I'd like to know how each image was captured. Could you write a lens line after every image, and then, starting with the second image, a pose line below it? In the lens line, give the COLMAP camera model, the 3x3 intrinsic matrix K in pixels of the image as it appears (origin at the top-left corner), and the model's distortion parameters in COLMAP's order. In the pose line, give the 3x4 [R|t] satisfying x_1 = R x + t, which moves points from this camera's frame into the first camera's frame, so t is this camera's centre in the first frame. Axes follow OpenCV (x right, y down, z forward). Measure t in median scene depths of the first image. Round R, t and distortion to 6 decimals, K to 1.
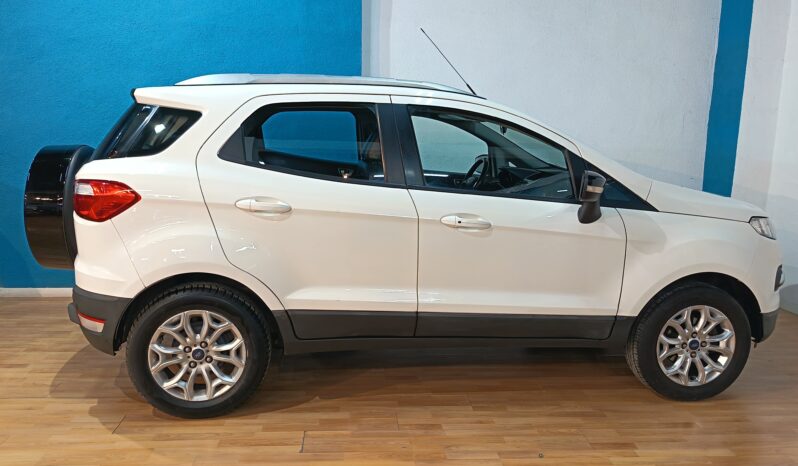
lens RADIAL K [[644.6, 0, 402.0], [0, 644.6, 231.4], [0, 0, 1]] dist [0.078492, -0.109034]
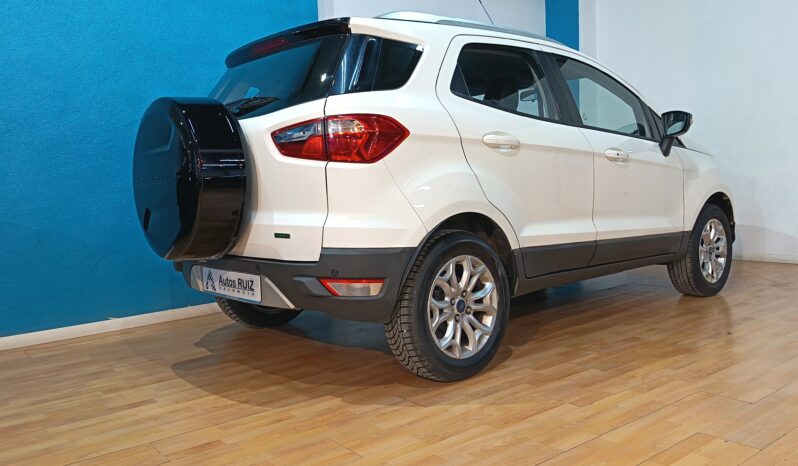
lens RADIAL K [[644.6, 0, 399.7], [0, 644.6, 229.7], [0, 0, 1]] dist [0.078492, -0.109034]
pose [[0.826793, -0.098637, 0.553791, -0.830677], [0.148787, 0.987790, -0.046196, 0.106931], [-0.542472, 0.120592, 0.831373, 0.268510]]
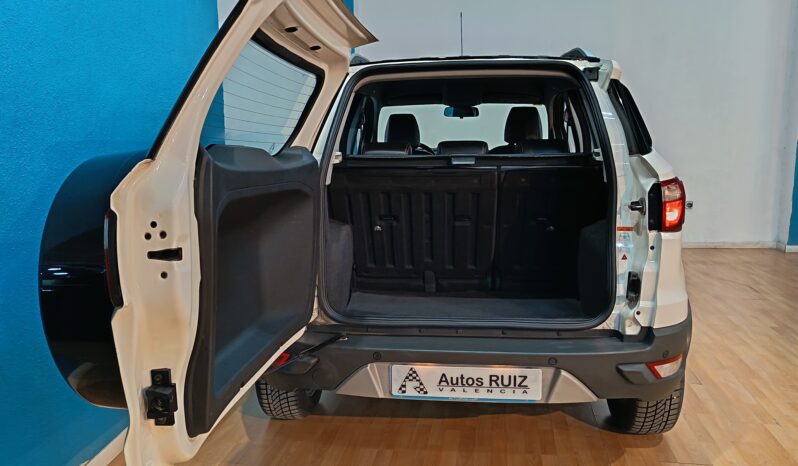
lens RADIAL K [[644.6, 0, 399.2], [0, 644.6, 233.4], [0, 0, 1]] dist [0.078492, -0.109034]
pose [[0.219346, -0.186110, 0.957732, -1.183732], [0.163462, 0.974772, 0.151984, -0.169501], [-0.961856, 0.123216, 0.244235, 1.043193]]
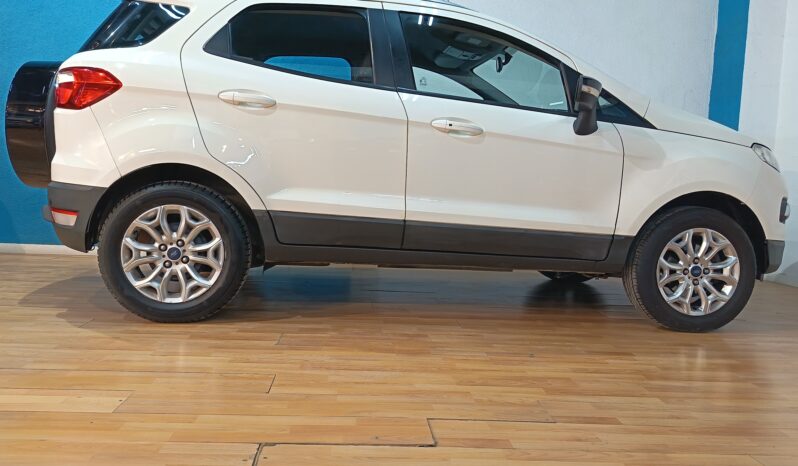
lens RADIAL K [[644.6, 0, 401.8], [0, 644.6, 231.6], [0, 0, 1]] dist [0.078492, -0.109034]
pose [[0.999763, 0.019671, -0.009359, 0.027746], [-0.020416, 0.995941, -0.087659, 0.222238], [0.007597, 0.087829, 0.996107, 0.047063]]
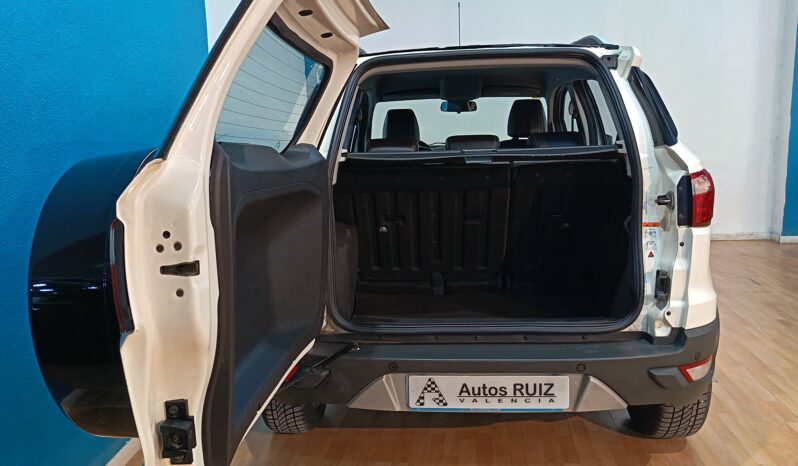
lens RADIAL K [[644.6, 0, 399.5], [0, 644.6, 232.6], [0, 0, 1]] dist [0.078492, -0.109034]
pose [[0.186805, -0.192067, 0.963439, -1.146498], [0.181122, 0.970624, 0.158381, -0.171682], [-0.965556, 0.144914, 0.216105, 1.085863]]
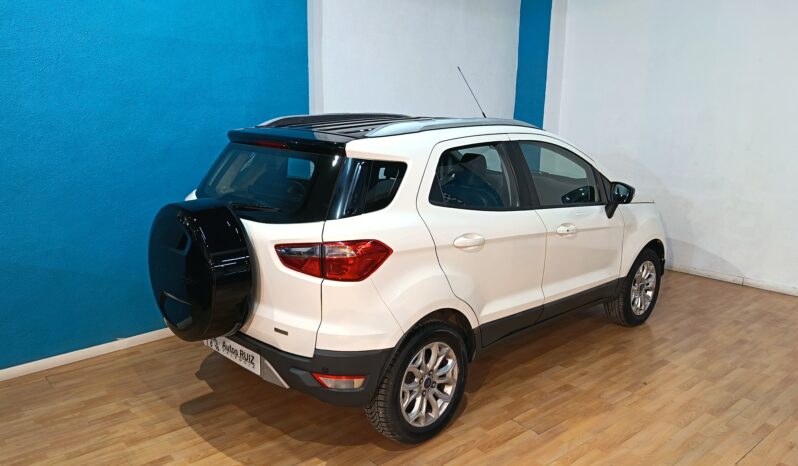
lens RADIAL K [[616.8, 0, 399.9], [0, 616.8, 229.6], [0, 0, 1]] dist [0.069745, -0.086671]
pose [[0.801944, -0.137257, 0.581417, -0.878327], [0.099128, 0.990329, 0.097063, -0.165460], [-0.589117, -0.020204, 0.807795, 0.177330]]
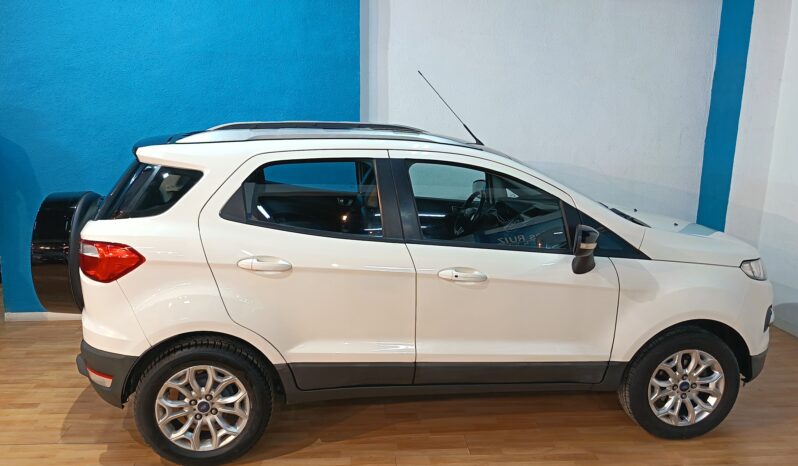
lens RADIAL K [[644.6, 0, 401.8], [0, 644.6, 230.2], [0, 0, 1]] dist [0.078492, -0.109034]
pose [[0.999987, -0.005023, -0.001204, 0.004203], [0.005070, 0.999054, 0.043191, -0.127776], [0.000986, -0.043197, 0.999066, -0.020488]]
